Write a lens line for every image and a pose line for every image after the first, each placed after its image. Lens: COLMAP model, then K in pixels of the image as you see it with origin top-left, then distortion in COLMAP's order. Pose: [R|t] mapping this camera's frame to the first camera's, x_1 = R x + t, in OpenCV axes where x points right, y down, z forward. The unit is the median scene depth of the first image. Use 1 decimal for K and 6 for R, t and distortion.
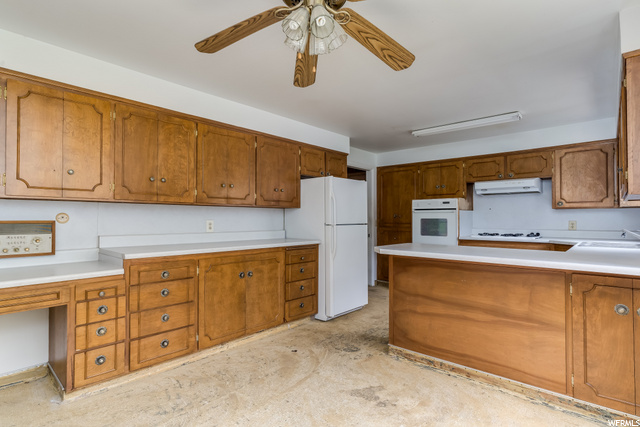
lens RADIAL K [[325.0, 0, 318.6], [0, 325.0, 214.4], [0, 0, 1]] dist [-0.001898, 0.000240]
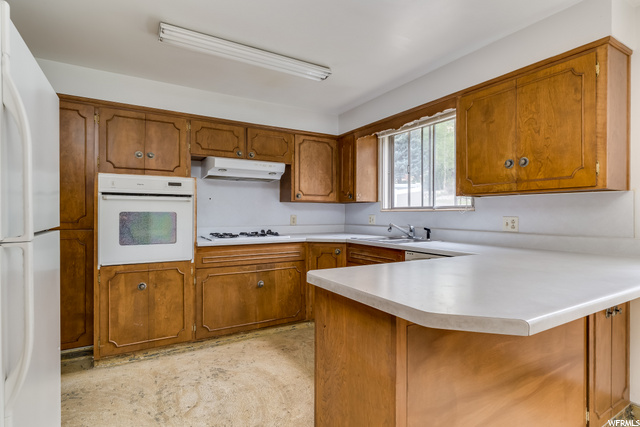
lens RADIAL K [[325.0, 0, 318.6], [0, 325.0, 214.4], [0, 0, 1]] dist [-0.001898, 0.000240]
pose [[0.297962, -0.002806, 0.954574, -0.098537], [-0.017626, 0.999809, 0.008441, 0.010000], [-0.954415, -0.019340, 0.297856, 0.782111]]
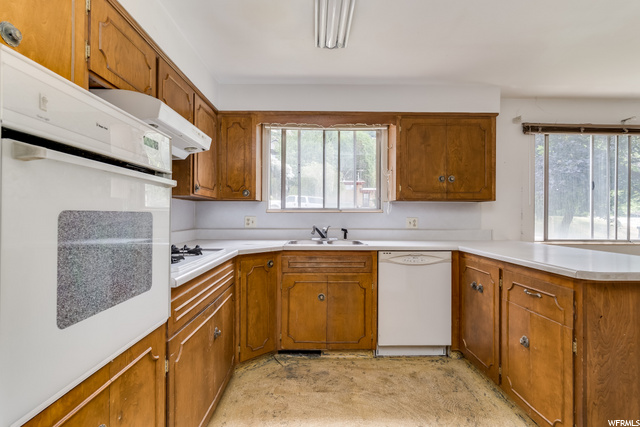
lens RADIAL K [[325.0, 0, 318.6], [0, 325.0, 214.4], [0, 0, 1]] dist [-0.001898, 0.000240]
pose [[-0.680196, -0.002713, 0.733025, 0.191691], [-0.017178, 0.999778, -0.012241, 0.020502], [-0.732829, -0.020918, -0.680091, 1.417934]]
